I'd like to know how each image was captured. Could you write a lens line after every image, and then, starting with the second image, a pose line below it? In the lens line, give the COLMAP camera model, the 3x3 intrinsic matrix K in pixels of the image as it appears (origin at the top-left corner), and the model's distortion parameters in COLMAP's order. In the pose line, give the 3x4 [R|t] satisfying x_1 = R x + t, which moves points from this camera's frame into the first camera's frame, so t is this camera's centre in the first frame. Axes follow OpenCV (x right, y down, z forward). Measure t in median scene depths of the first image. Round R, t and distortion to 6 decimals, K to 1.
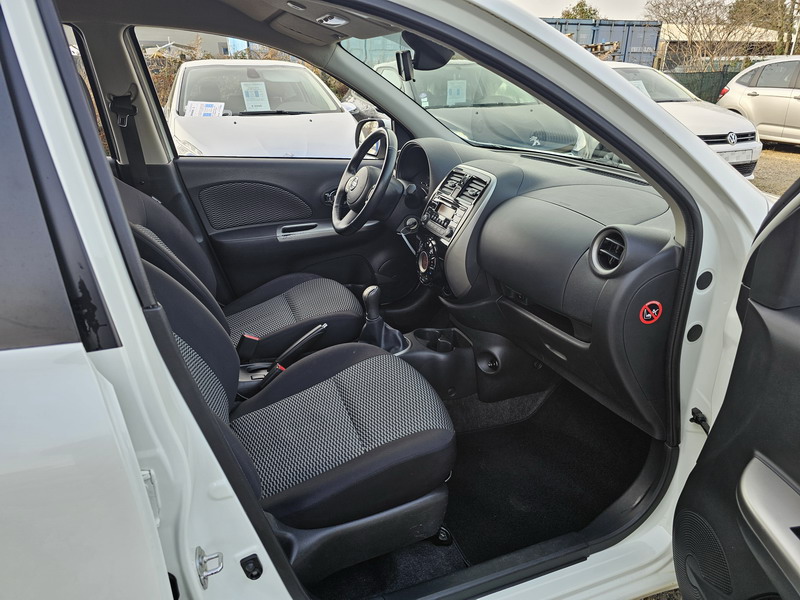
lens RADIAL K [[540.5, 0, 400.8], [0, 540.5, 305.5], [0, 0, 1]] dist [0.053083, -0.041380]
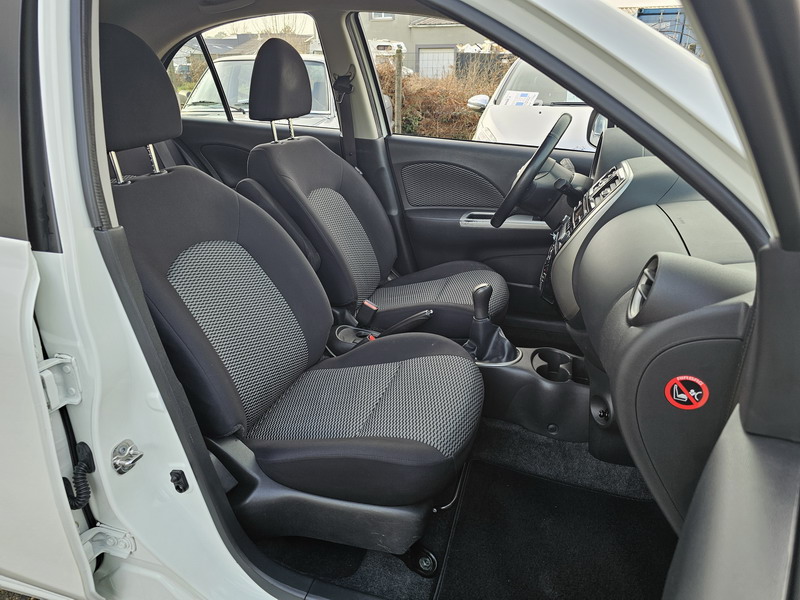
lens RADIAL K [[540.5, 0, 403.5], [0, 540.5, 307.3], [0, 0, 1]] dist [0.053083, -0.041380]
pose [[0.791437, 0.243181, -0.560794, 0.326020], [-0.238026, 0.967647, 0.083686, -0.037387], [0.563002, 0.067251, 0.823715, 0.155801]]
